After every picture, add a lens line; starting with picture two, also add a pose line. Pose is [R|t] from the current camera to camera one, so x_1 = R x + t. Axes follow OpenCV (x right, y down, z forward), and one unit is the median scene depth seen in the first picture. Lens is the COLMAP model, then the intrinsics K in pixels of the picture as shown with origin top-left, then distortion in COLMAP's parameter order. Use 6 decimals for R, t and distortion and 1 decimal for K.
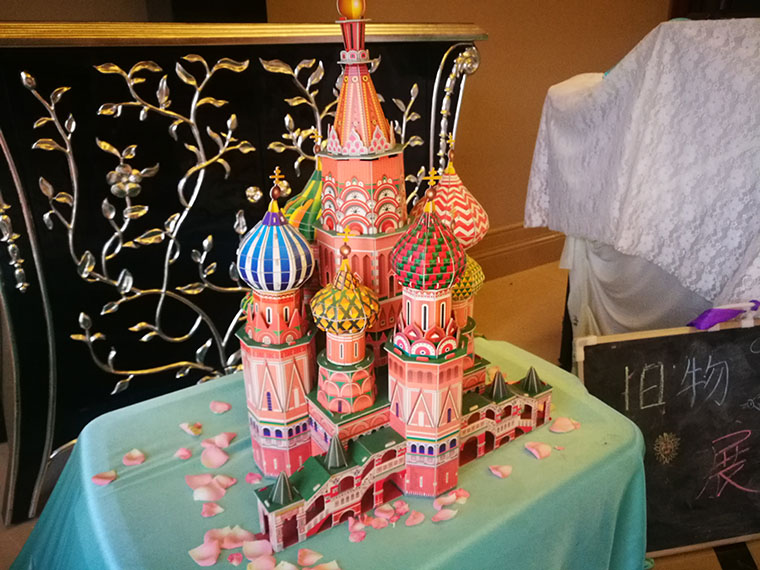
lens RADIAL K [[598.5, 0, 385.4], [0, 598.5, 290.9], [0, 0, 1]] dist [-0.044827, 0.063065]
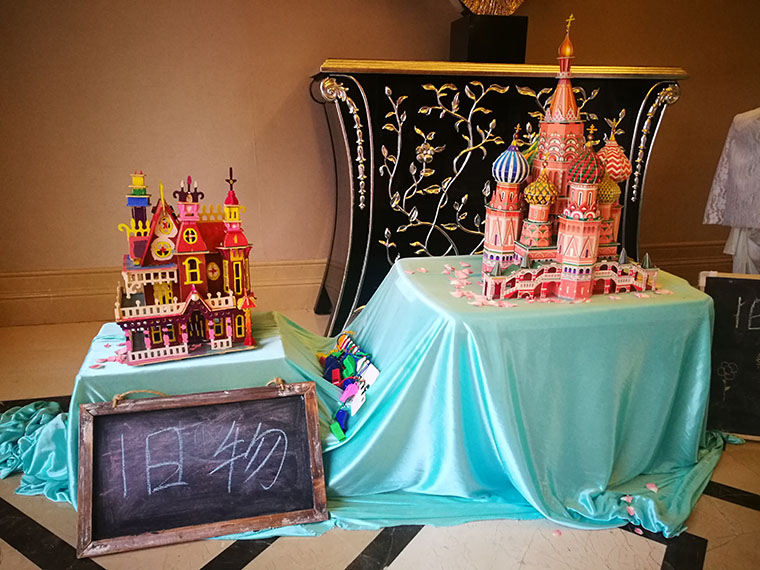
lens RADIAL K [[598.5, 0, 385.4], [0, 598.5, 290.9], [0, 0, 1]] dist [-0.044827, 0.063065]
pose [[0.922228, 0.140971, -0.360030, 0.122482], [-0.168942, 0.984492, -0.047270, 0.298776], [0.347783, 0.104418, 0.931742, -0.574293]]
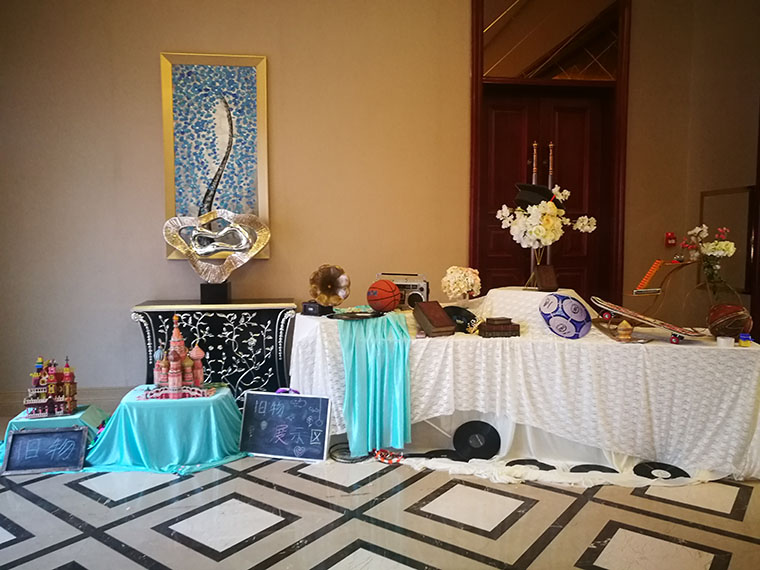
lens RADIAL K [[598.5, 0, 385.4], [0, 598.5, 290.9], [0, 0, 1]] dist [-0.044827, 0.063065]
pose [[0.896377, 0.056246, -0.439710, 2.573696], [-0.179577, 0.952958, -0.244180, 0.224806], [0.405291, 0.297839, 0.864310, -2.017979]]
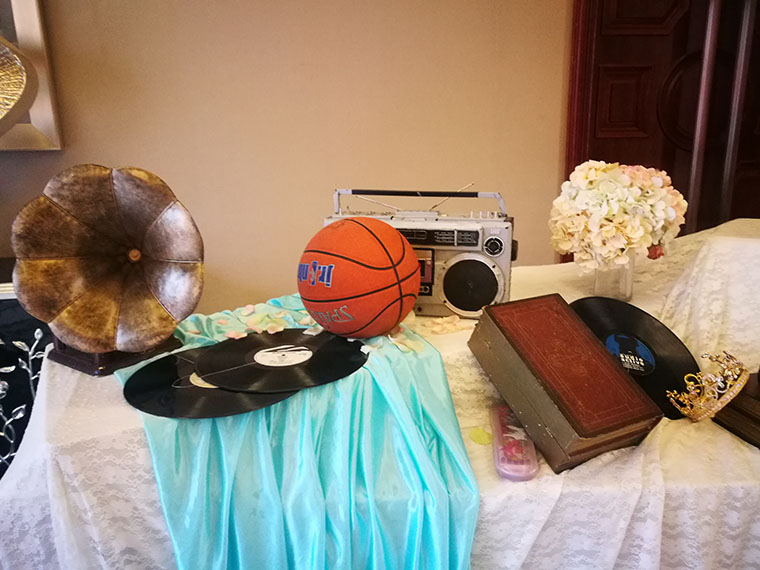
lens RADIAL K [[598.5, 0, 385.4], [0, 598.5, 290.9], [0, 0, 1]] dist [-0.044827, 0.063065]
pose [[0.908738, 0.106889, -0.403447, 1.389905], [-0.154107, 0.984274, -0.086342, -0.542285], [0.387873, 0.140636, 0.910920, 0.287408]]
